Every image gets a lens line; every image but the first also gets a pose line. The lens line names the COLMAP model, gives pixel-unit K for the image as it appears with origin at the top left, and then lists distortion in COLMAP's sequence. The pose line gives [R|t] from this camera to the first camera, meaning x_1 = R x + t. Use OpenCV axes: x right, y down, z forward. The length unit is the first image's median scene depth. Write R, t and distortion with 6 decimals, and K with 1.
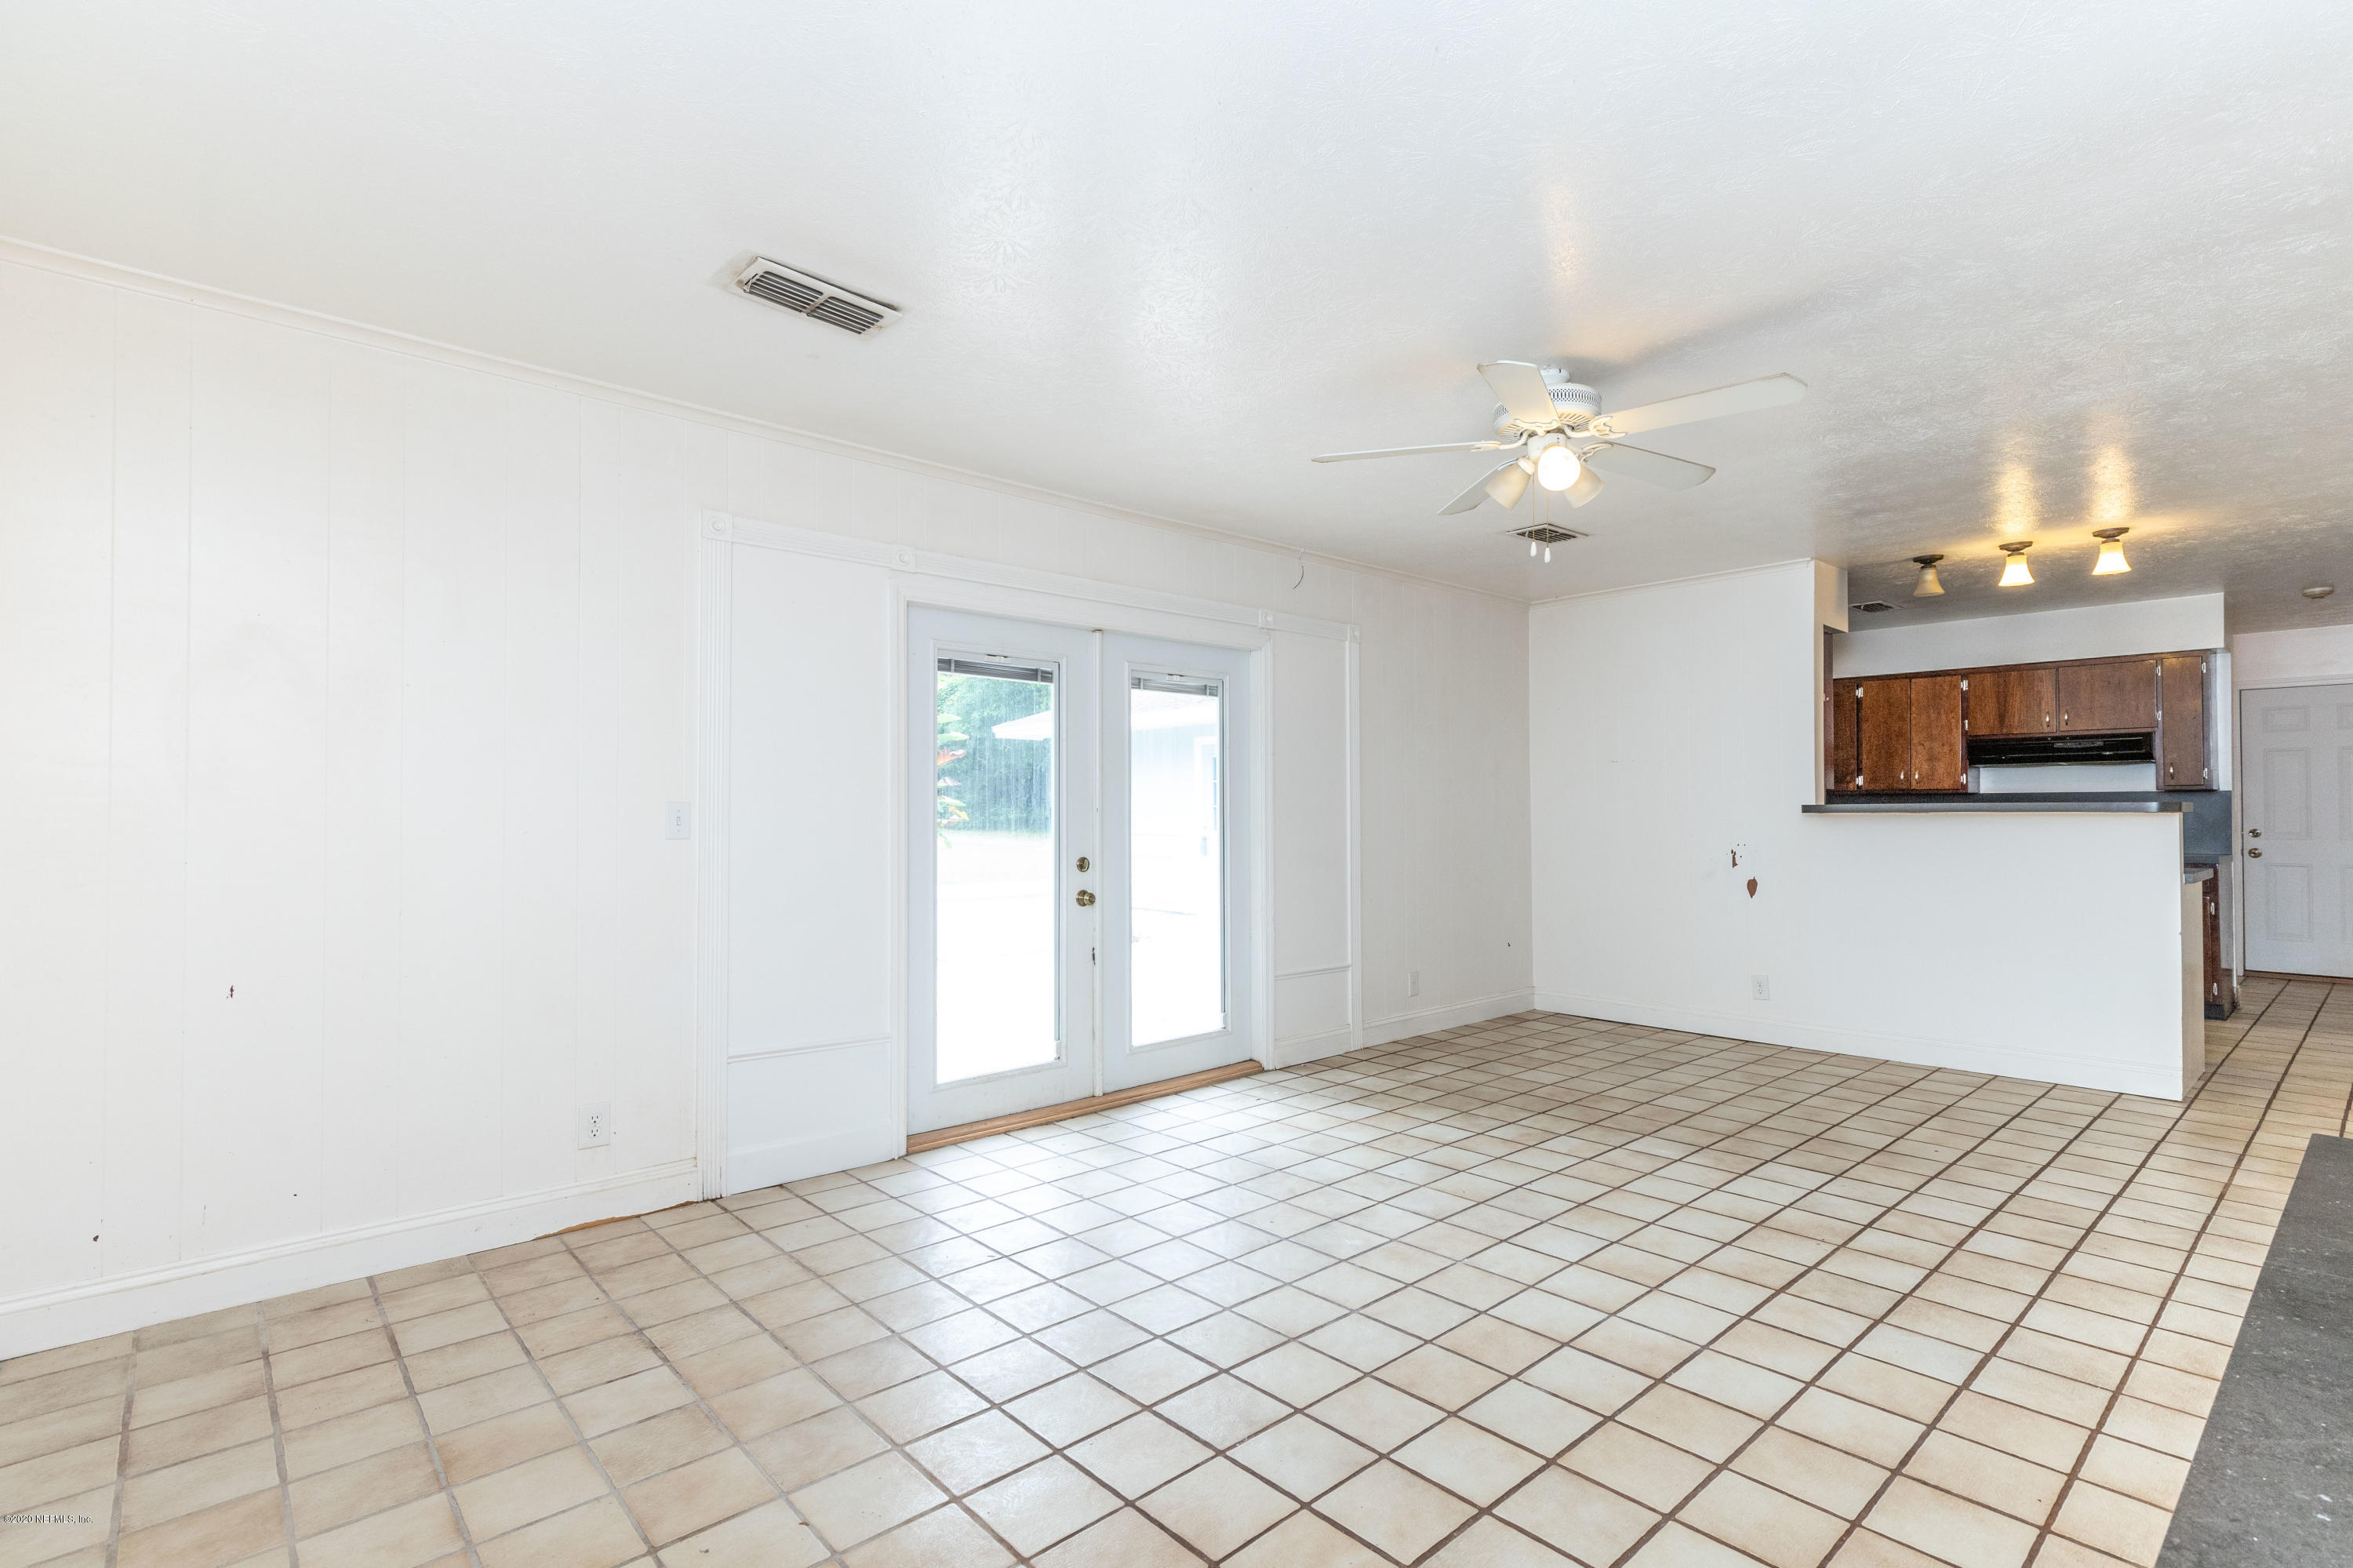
lens RADIAL K [[1104.1, 0, 1200.2], [0, 1104.1, 794.6], [0, 0, 1]] dist [0.002523, -0.000143]
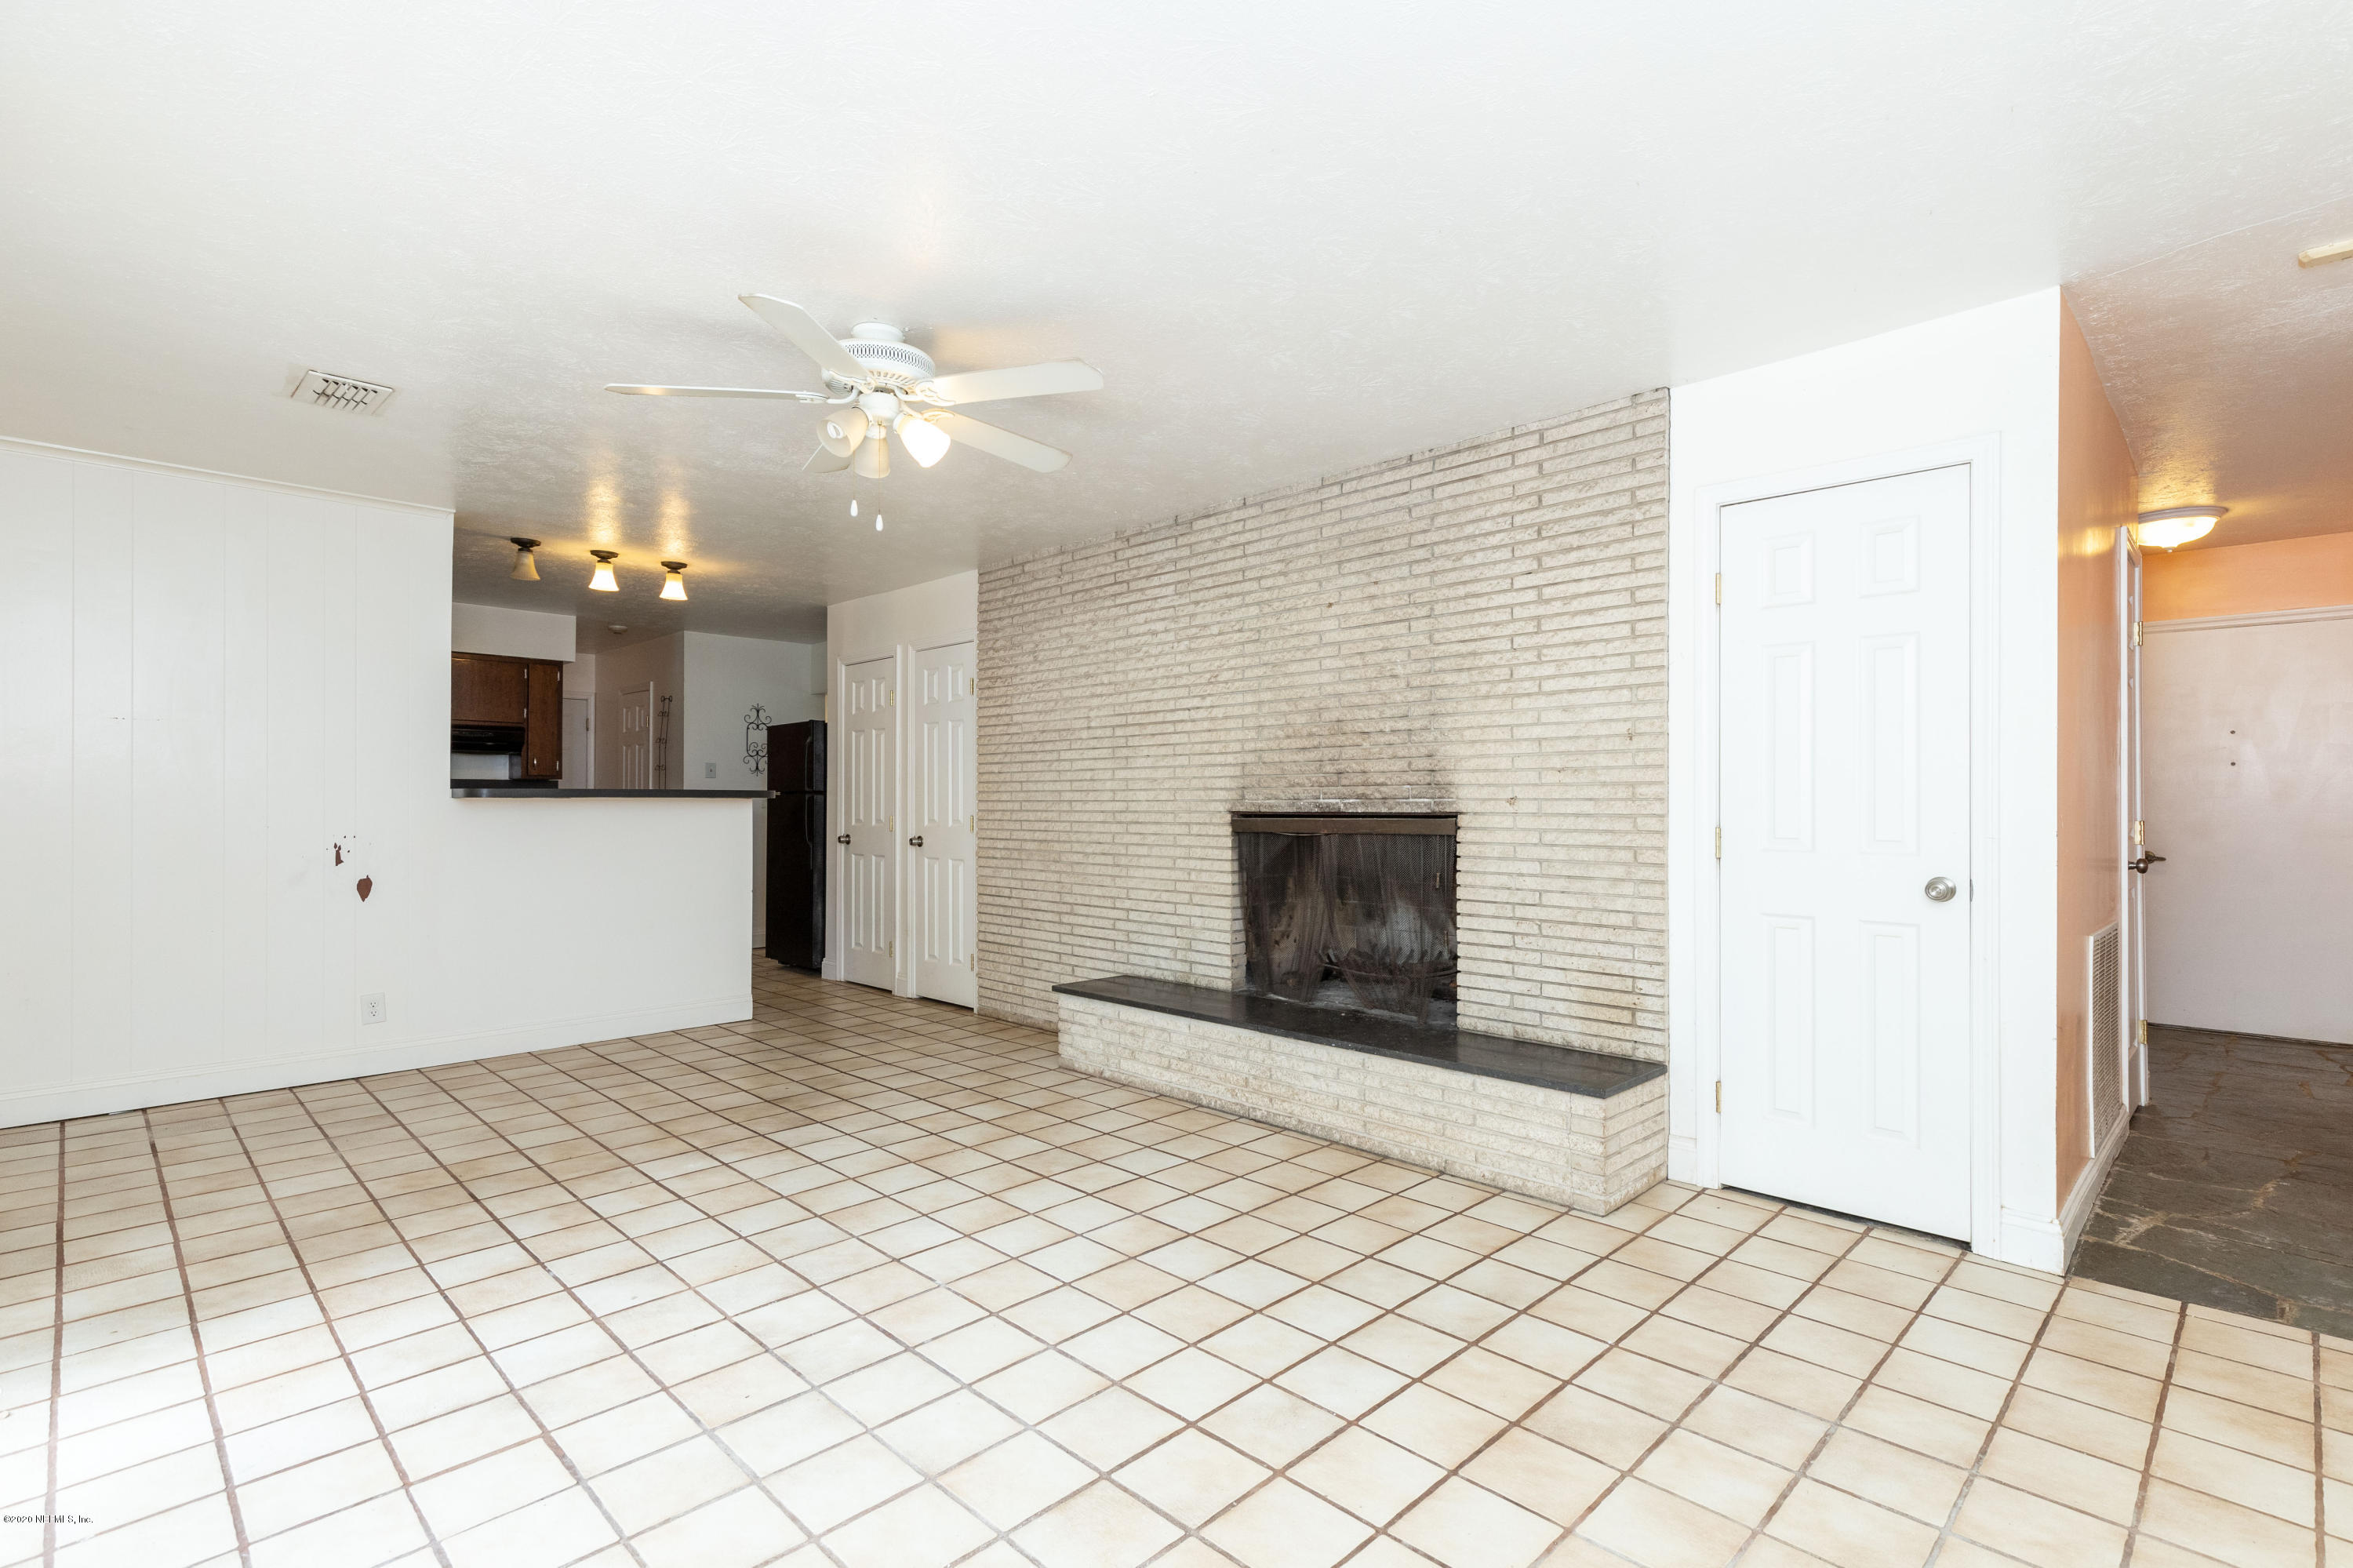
lens RADIAL K [[1104.1, 0, 1200.2], [0, 1104.1, 794.6], [0, 0, 1]] dist [0.002523, -0.000143]
pose [[-0.055750, 0.006190, 0.998426, -0.479330], [-0.018508, 0.999803, -0.007232, 0.012241], [-0.998273, -0.018882, -0.055624, 0.582316]]
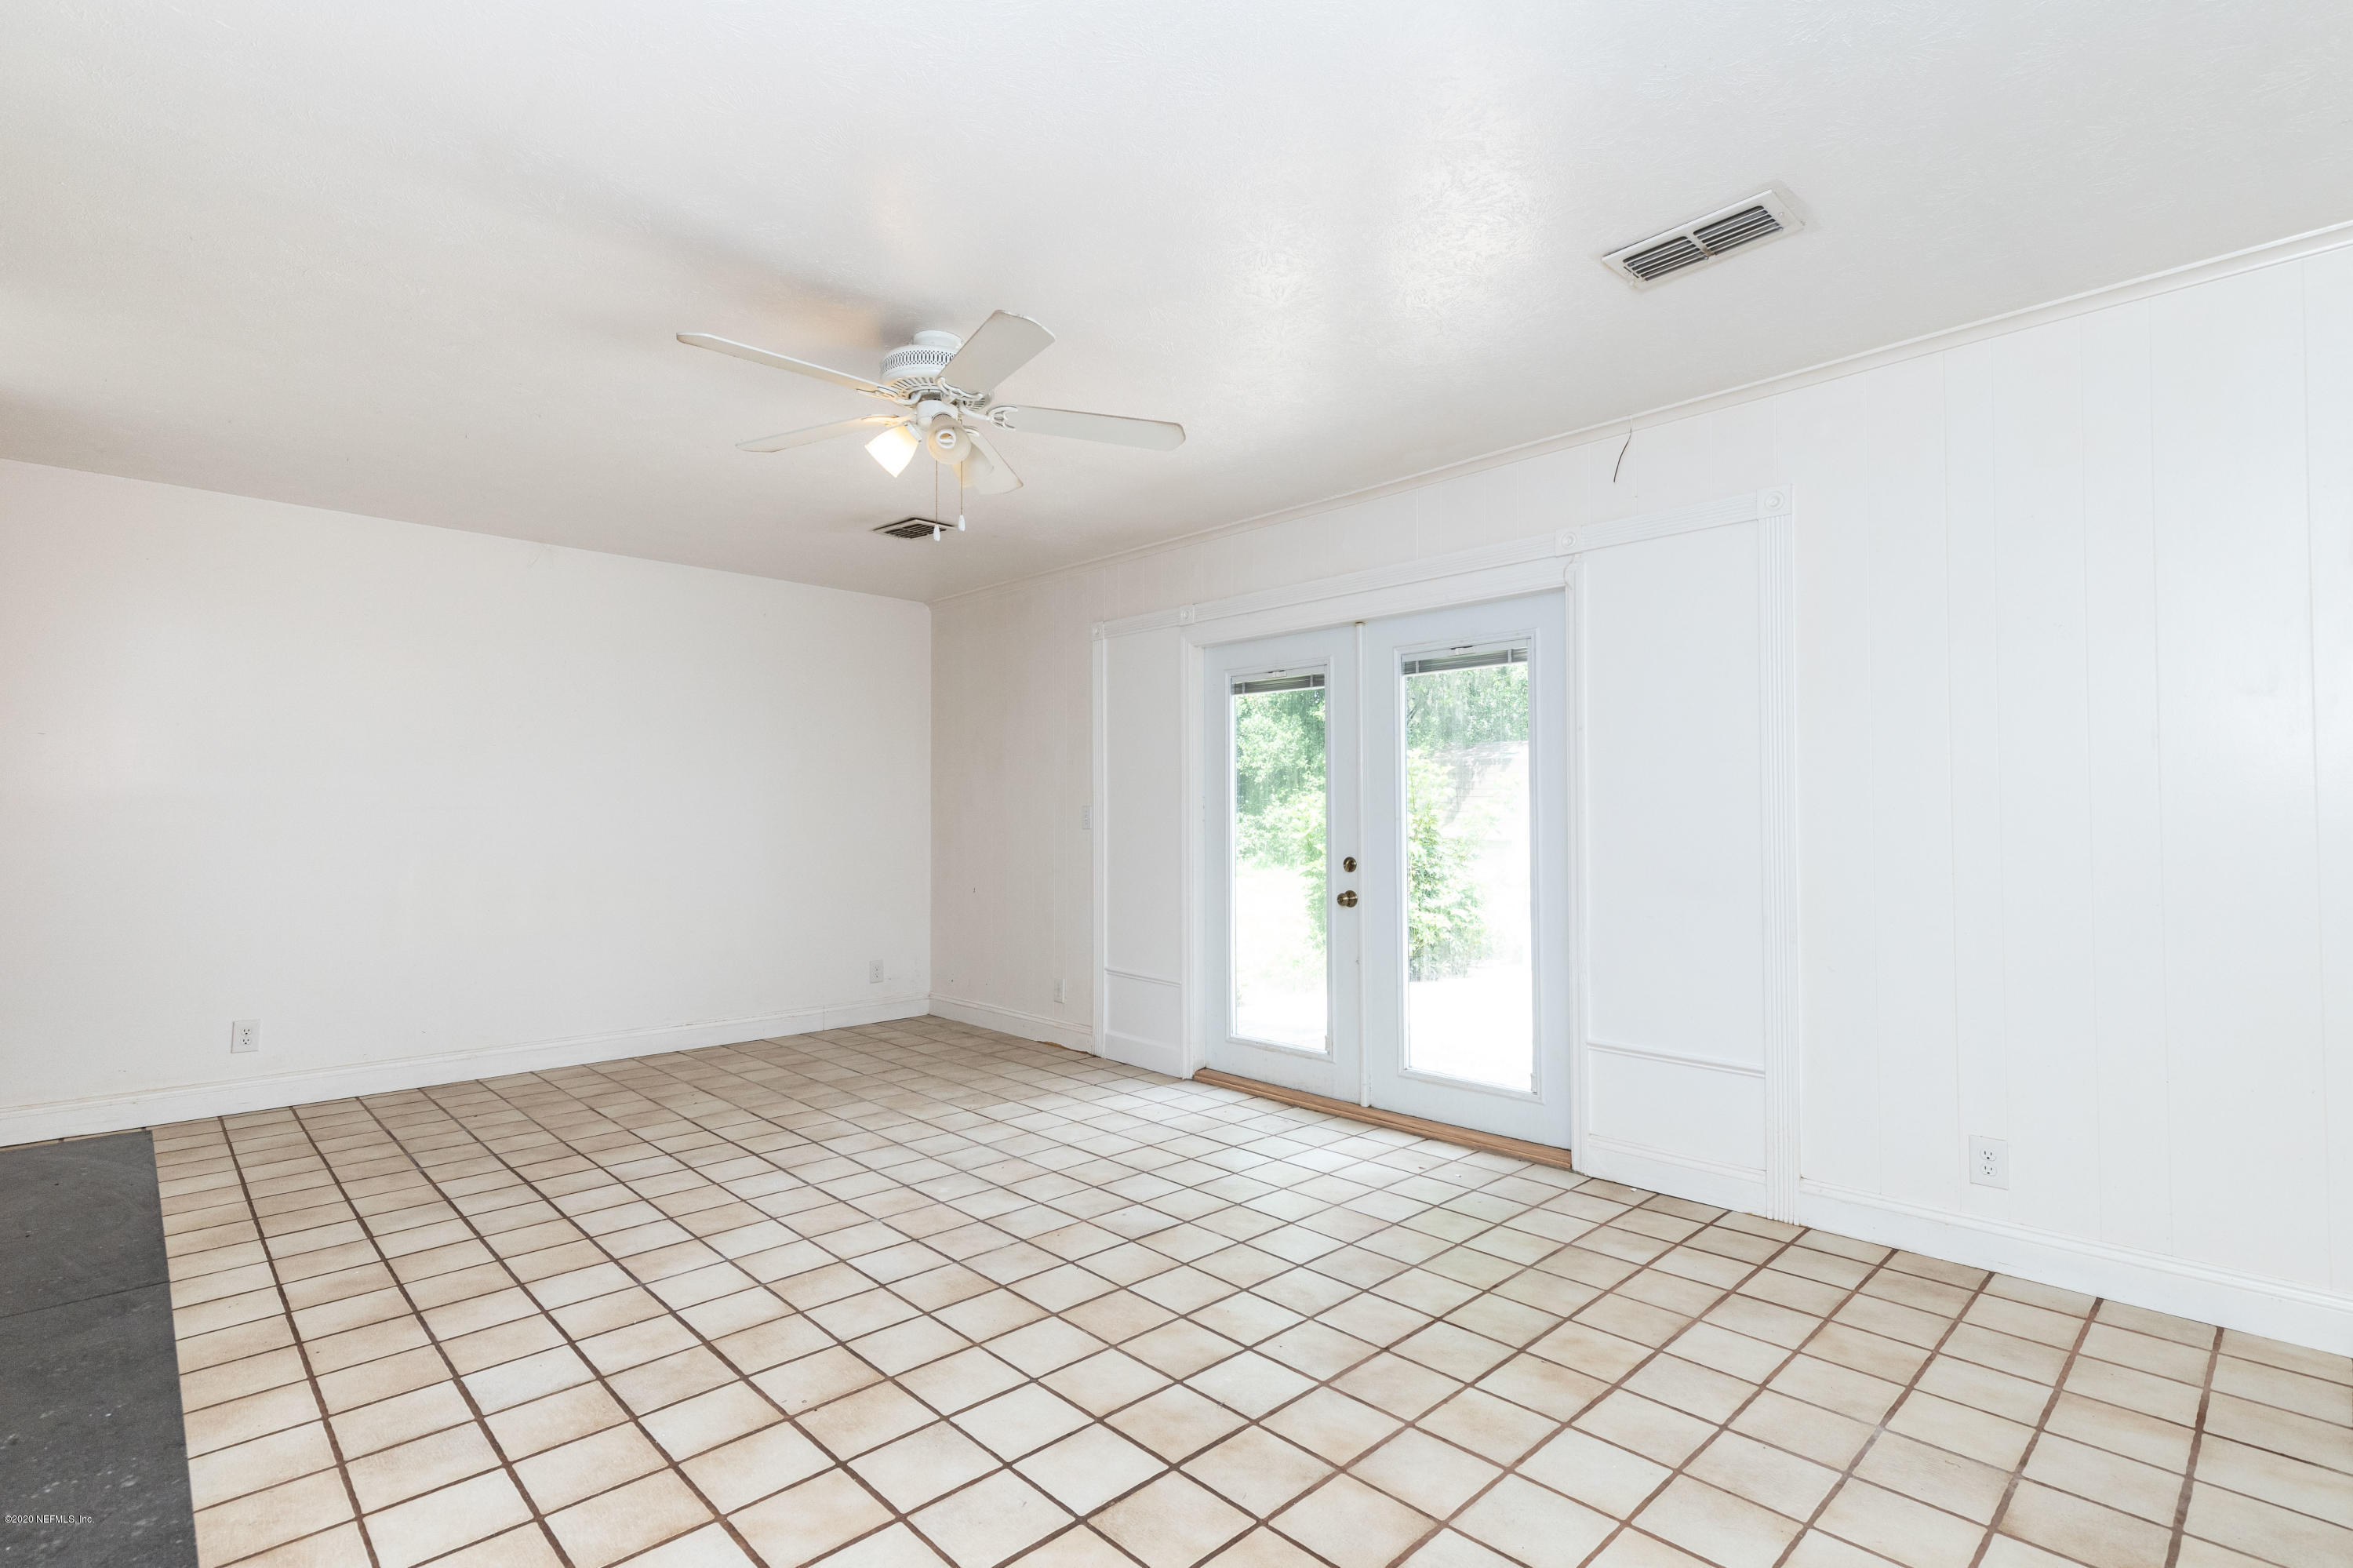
lens RADIAL K [[1104.1, 0, 1200.2], [0, 1104.1, 794.6], [0, 0, 1]] dist [0.002523, -0.000143]
pose [[0.038394, -0.017549, -0.999109, 0.931036], [0.014626, 0.999749, -0.016999, 0.016750], [0.999156, -0.013960, 0.038641, 0.884008]]
